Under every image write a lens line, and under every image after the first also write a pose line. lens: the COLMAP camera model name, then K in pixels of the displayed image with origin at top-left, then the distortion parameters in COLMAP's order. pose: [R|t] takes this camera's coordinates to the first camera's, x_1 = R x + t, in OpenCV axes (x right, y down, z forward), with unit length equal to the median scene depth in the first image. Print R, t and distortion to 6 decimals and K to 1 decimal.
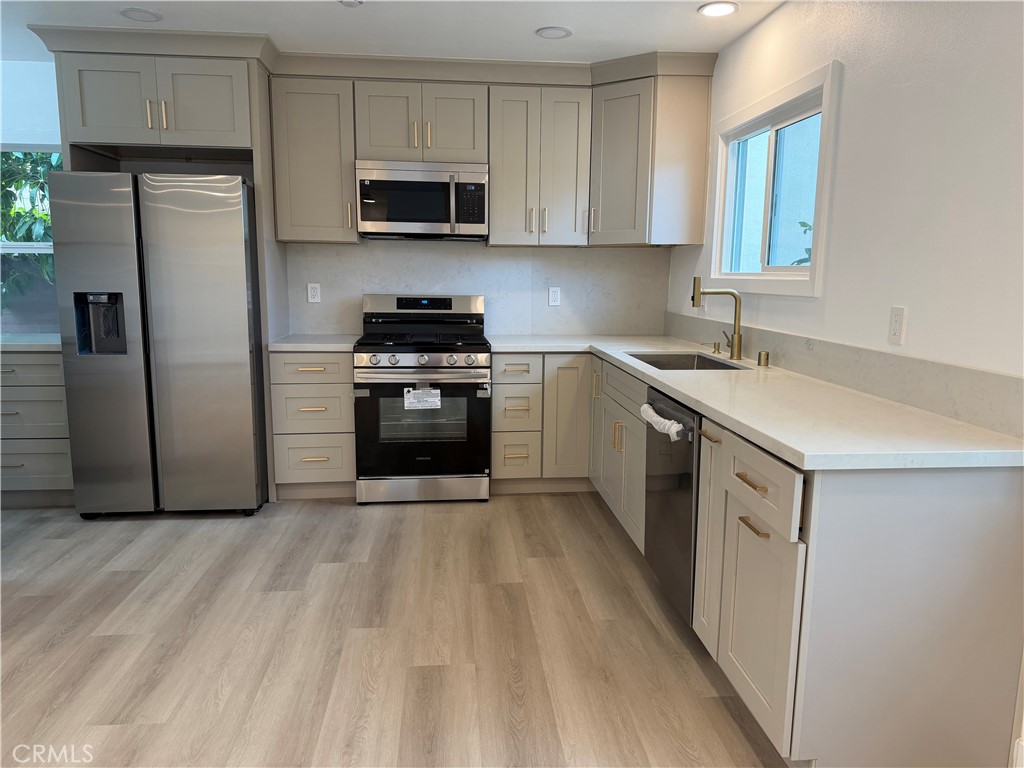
lens RADIAL K [[726.9, 0, 513.2], [0, 726.9, 390.0], [0, 0, 1]] dist [0.162493, -0.261178]
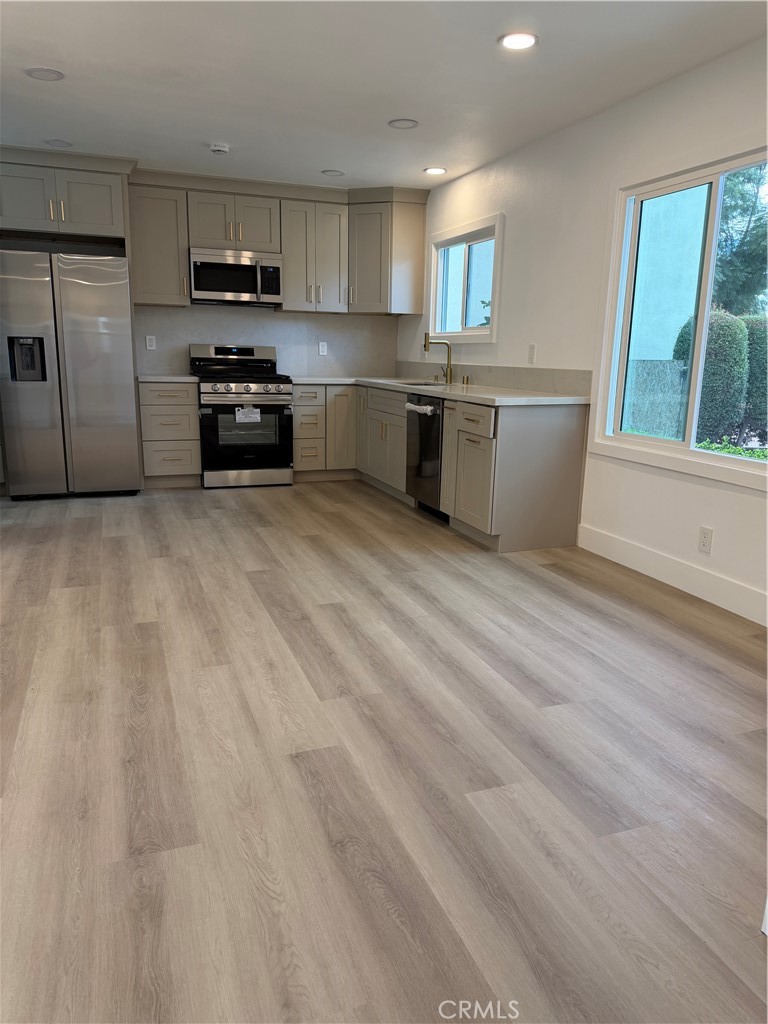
lens RADIAL K [[726.9, 0, 384.0], [0, 726.9, 512.0], [0, 0, 1]] dist [0.162493, -0.261178]
pose [[0.965869, -0.047900, 0.254564, -0.243923], [0.032415, 0.997379, 0.064682, 0.120141], [-0.256995, -0.054223, 0.964890, -0.513641]]
